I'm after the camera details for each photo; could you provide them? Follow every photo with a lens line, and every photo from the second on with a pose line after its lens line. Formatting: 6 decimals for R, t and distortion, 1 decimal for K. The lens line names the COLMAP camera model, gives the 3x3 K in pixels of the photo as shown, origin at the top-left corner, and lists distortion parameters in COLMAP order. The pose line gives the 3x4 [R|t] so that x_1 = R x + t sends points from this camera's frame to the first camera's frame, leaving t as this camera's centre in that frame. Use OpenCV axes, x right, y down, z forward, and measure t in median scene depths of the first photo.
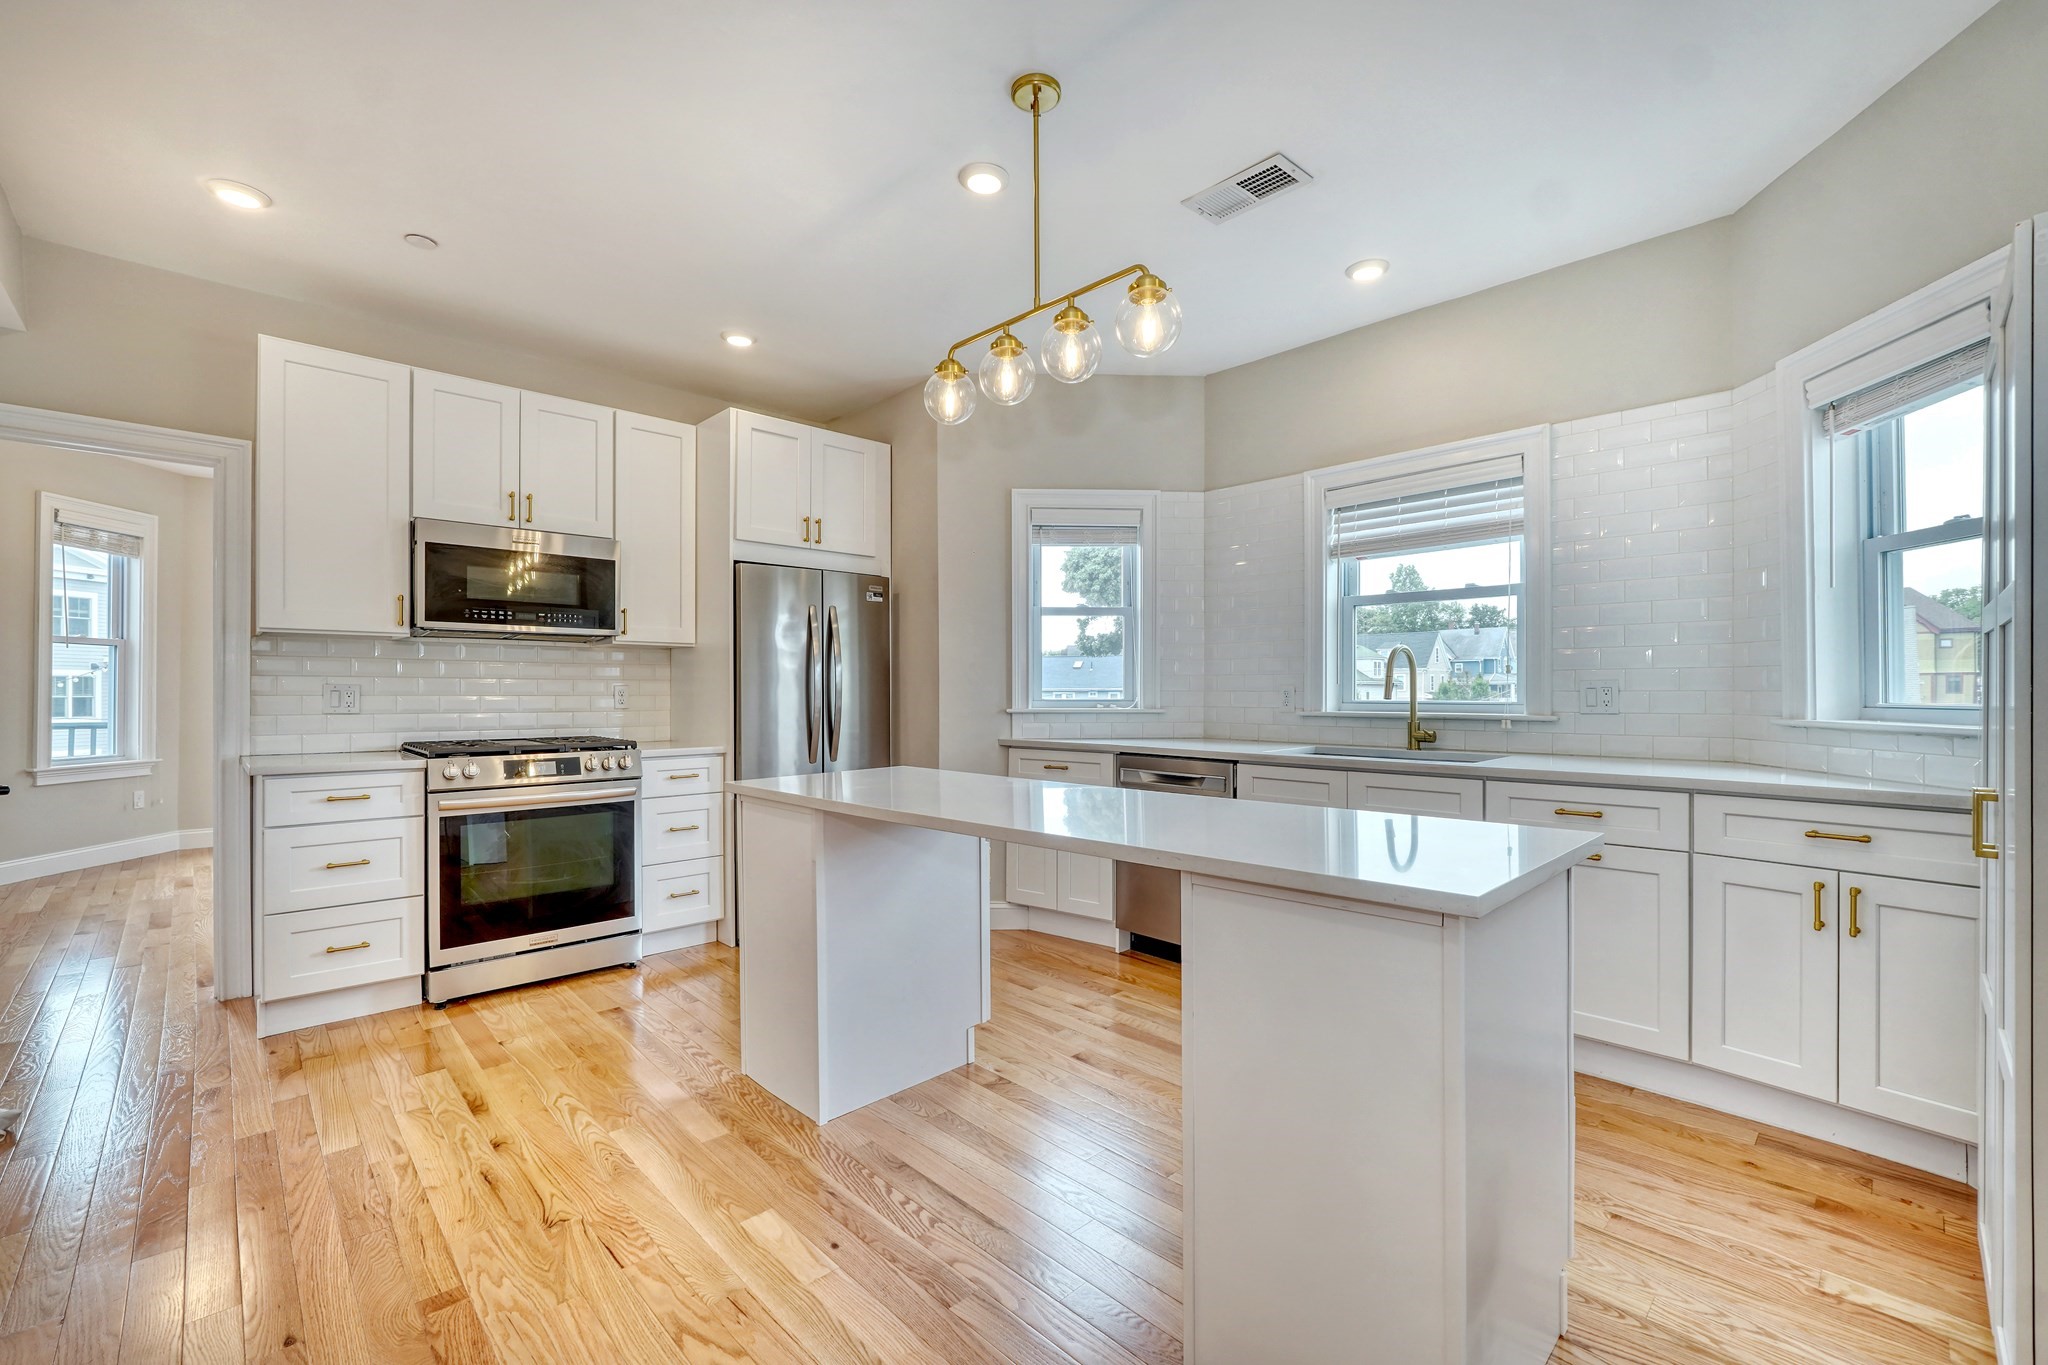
lens RADIAL K [[855.9, 0, 1020.4], [0, 855.9, 690.7], [0, 0, 1]] dist [-0.004769, 0.000165]
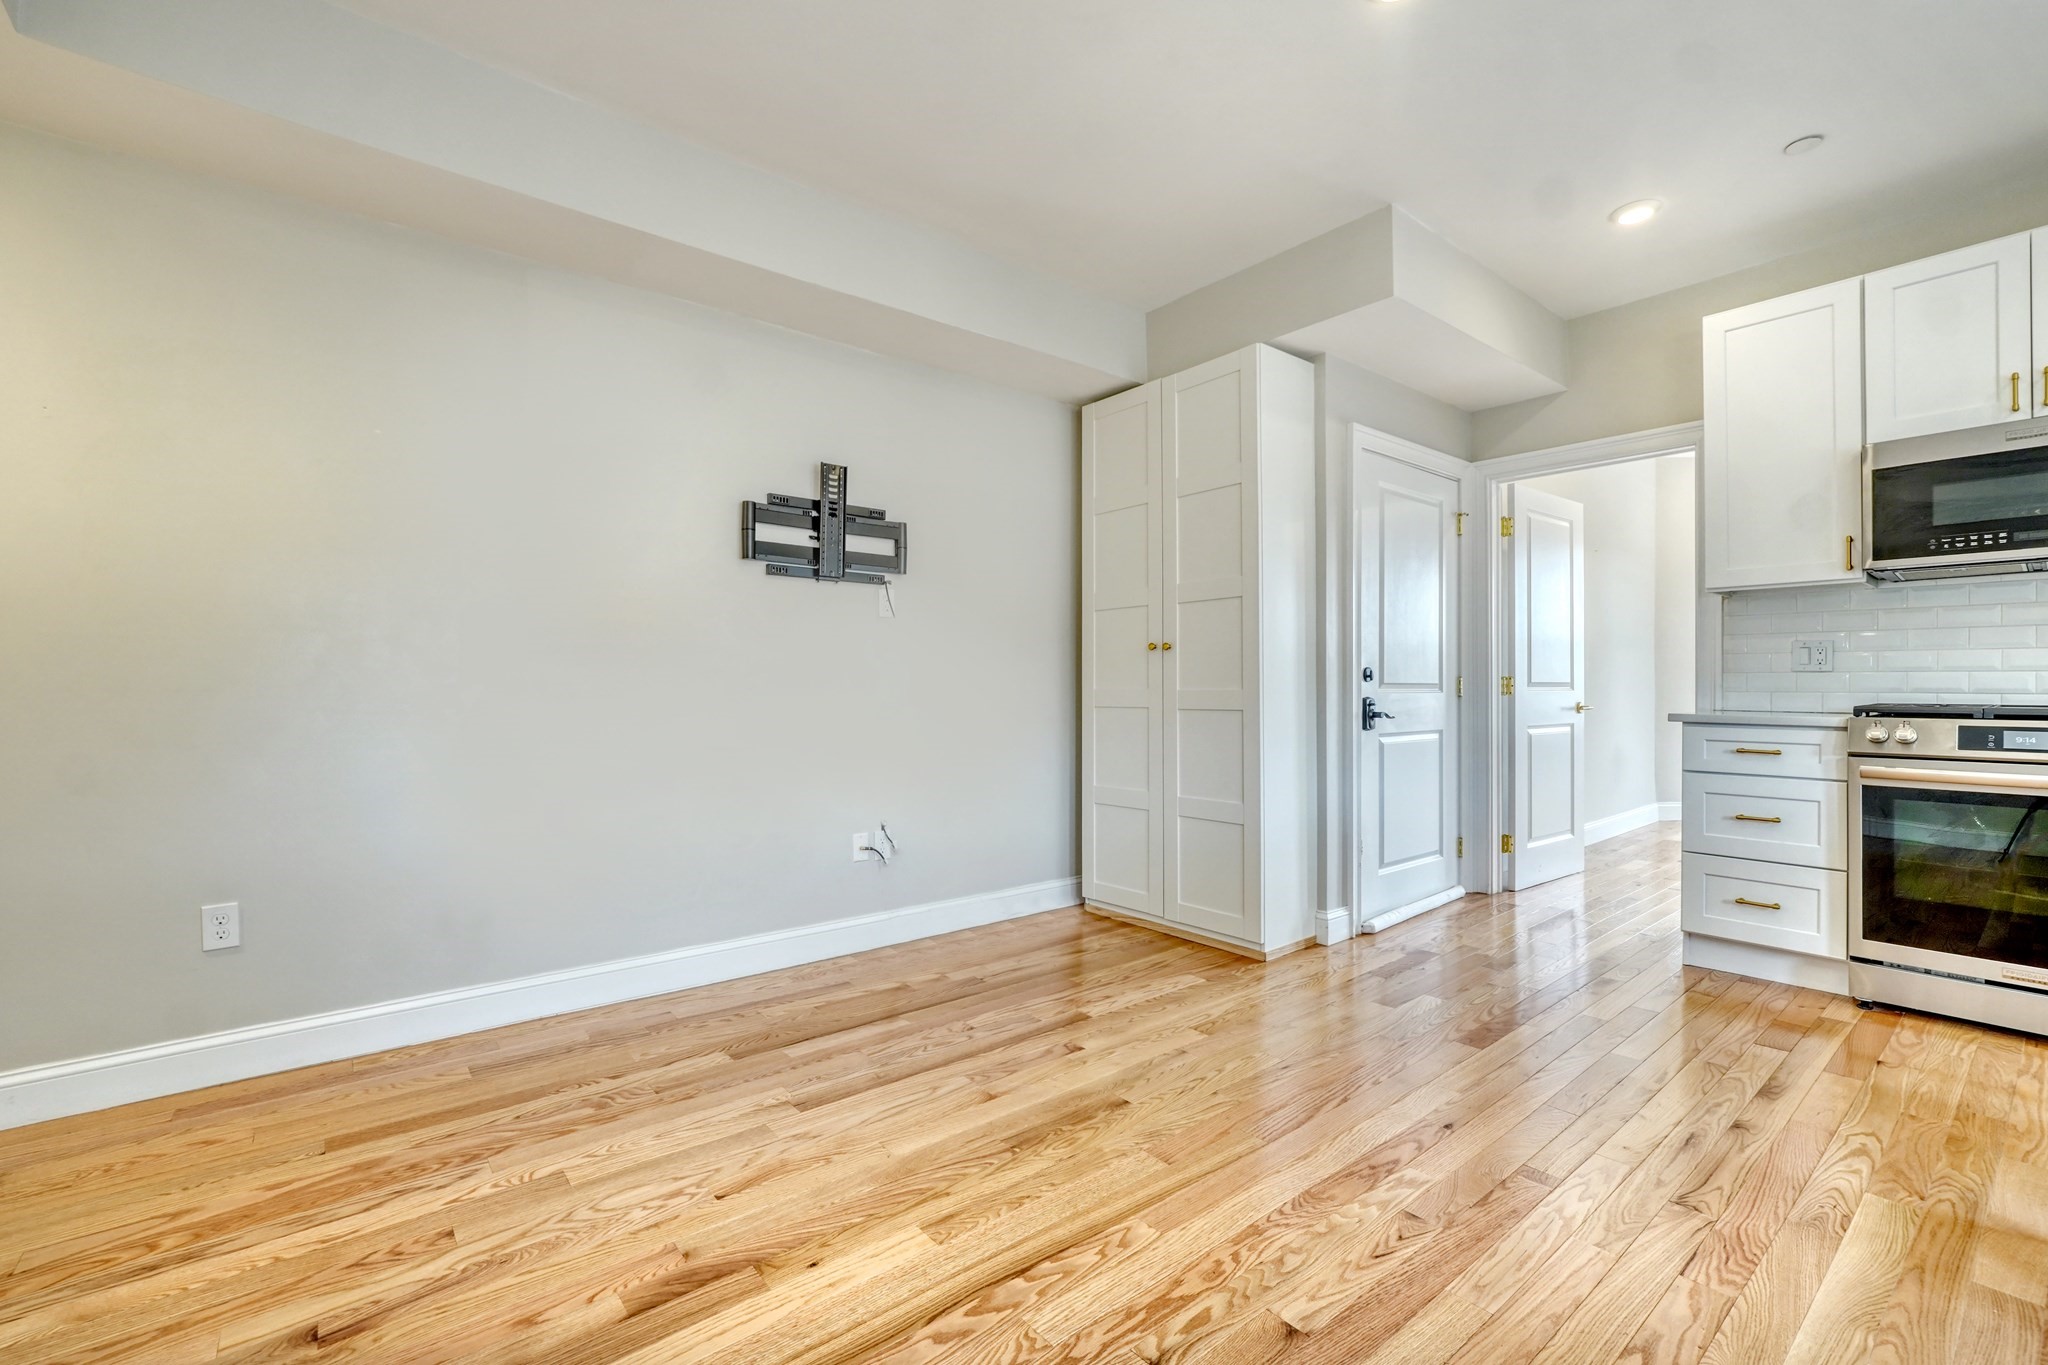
lens RADIAL K [[879.9, 0, 1053.2], [0, 879.9, 684.1], [0, 0, 1]] dist [-0.005173, 0.000211]
pose [[-0.061034, -0.005247, -0.998122, 0.240013], [0.004415, 0.999975, -0.005527, 0.044206], [0.998126, -0.004744, -0.061009, 0.224334]]
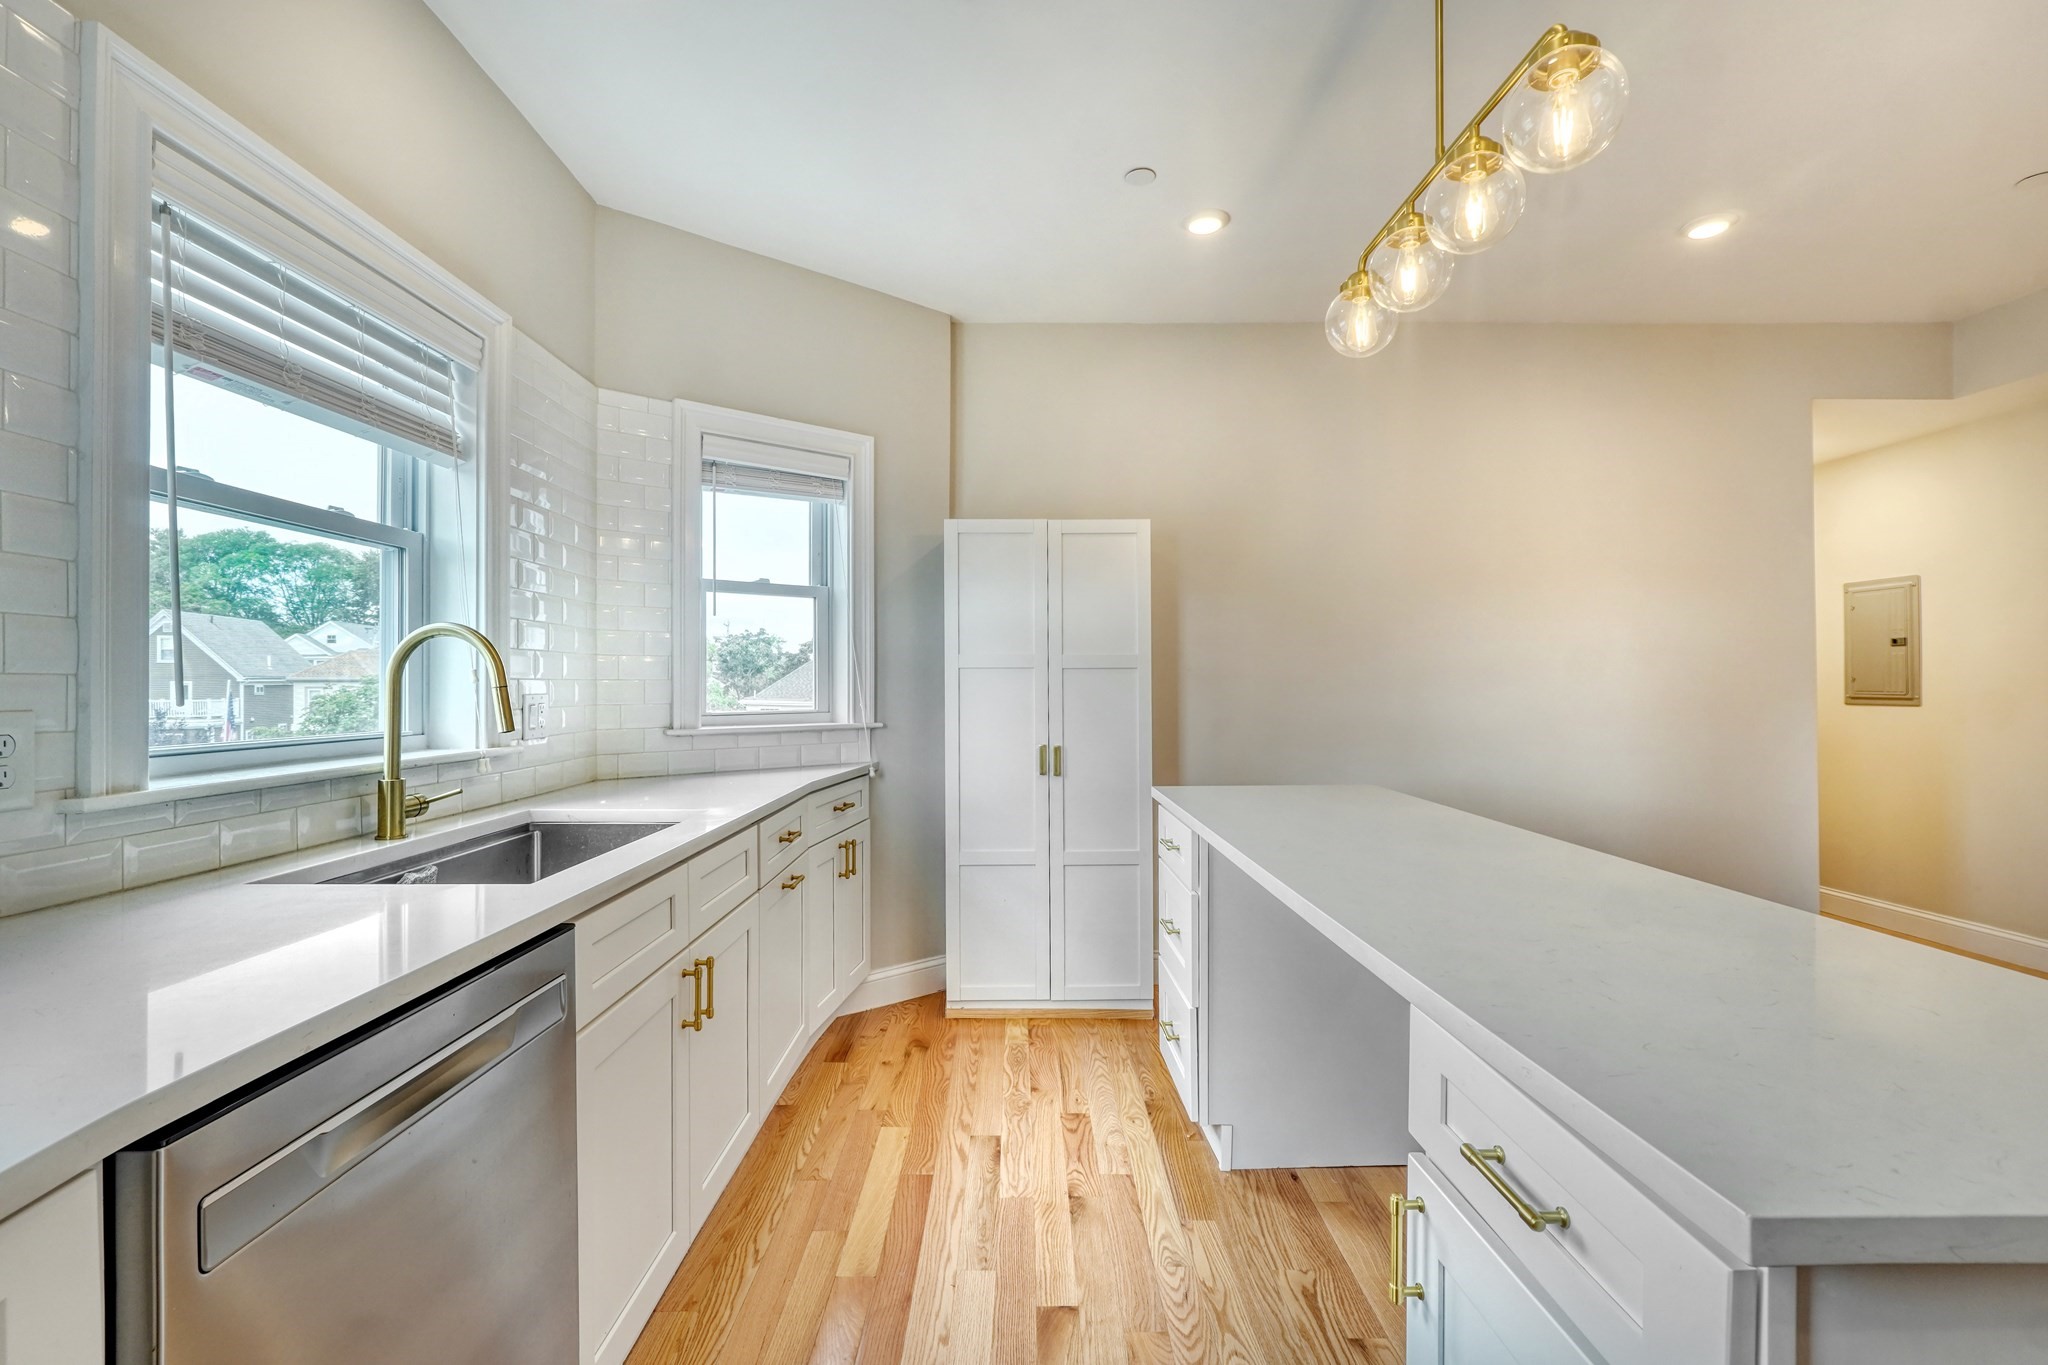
lens RADIAL K [[855.9, 0, 1020.4], [0, 855.9, 690.7], [0, 0, 1]] dist [-0.004769, 0.000165]
pose [[-0.695295, 0.006717, 0.718694, -0.156874], [0.003718, 0.999977, -0.005749, -0.008502], [-0.718715, -0.001325, -0.695303, 1.113596]]
